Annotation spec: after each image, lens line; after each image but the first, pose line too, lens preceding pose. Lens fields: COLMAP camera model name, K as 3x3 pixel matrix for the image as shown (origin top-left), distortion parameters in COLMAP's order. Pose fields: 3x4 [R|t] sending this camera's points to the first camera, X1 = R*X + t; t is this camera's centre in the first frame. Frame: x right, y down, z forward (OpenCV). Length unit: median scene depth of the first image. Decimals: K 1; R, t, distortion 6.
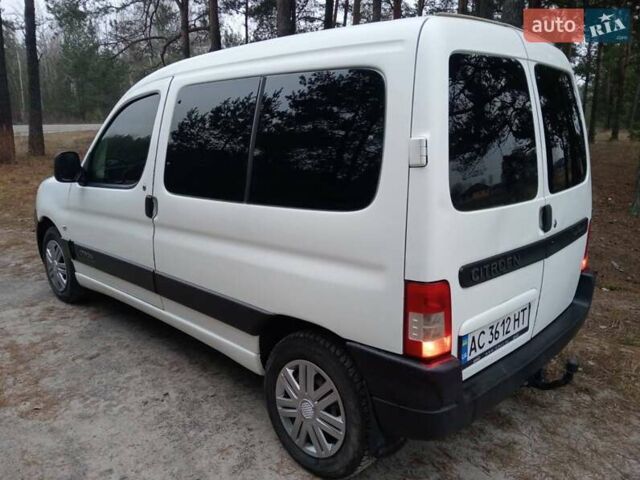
lens RADIAL K [[517.7, 0, 320.7], [0, 517.7, 250.0], [0, 0, 1]] dist [-0.001021, -0.048751]
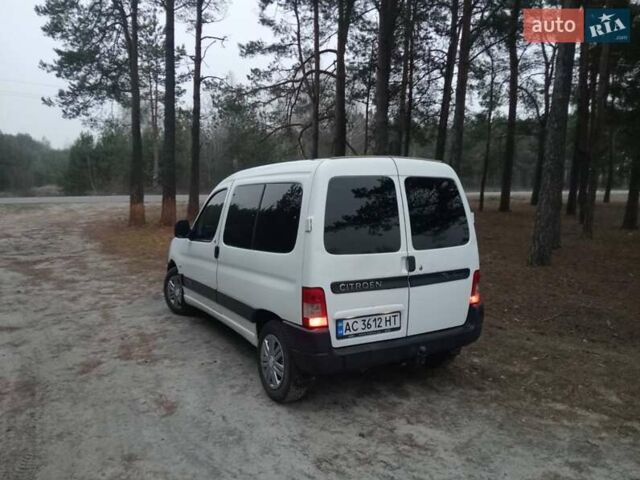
lens RADIAL K [[517.7, 0, 320.7], [0, 517.7, 250.0], [0, 0, 1]] dist [-0.001021, -0.048751]
pose [[0.962271, 0.034097, -0.269947, 0.501650], [-0.069106, 0.990212, -0.121266, 0.101308], [0.263170, 0.135346, 0.955208, -0.609002]]
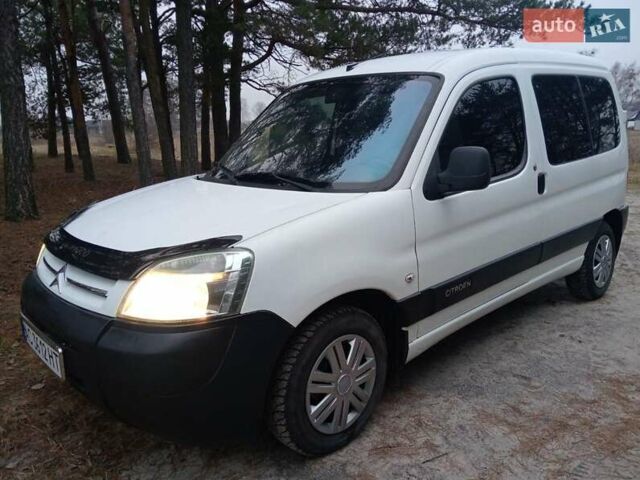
lens RADIAL K [[517.7, 0, 320.7], [0, 517.7, 250.0], [0, 0, 1]] dist [-0.001021, -0.048751]
pose [[0.064901, -0.239966, 0.968609, -1.494319], [0.283482, 0.935099, 0.212670, -0.325716], [-0.956779, 0.260781, 0.128715, 1.386059]]
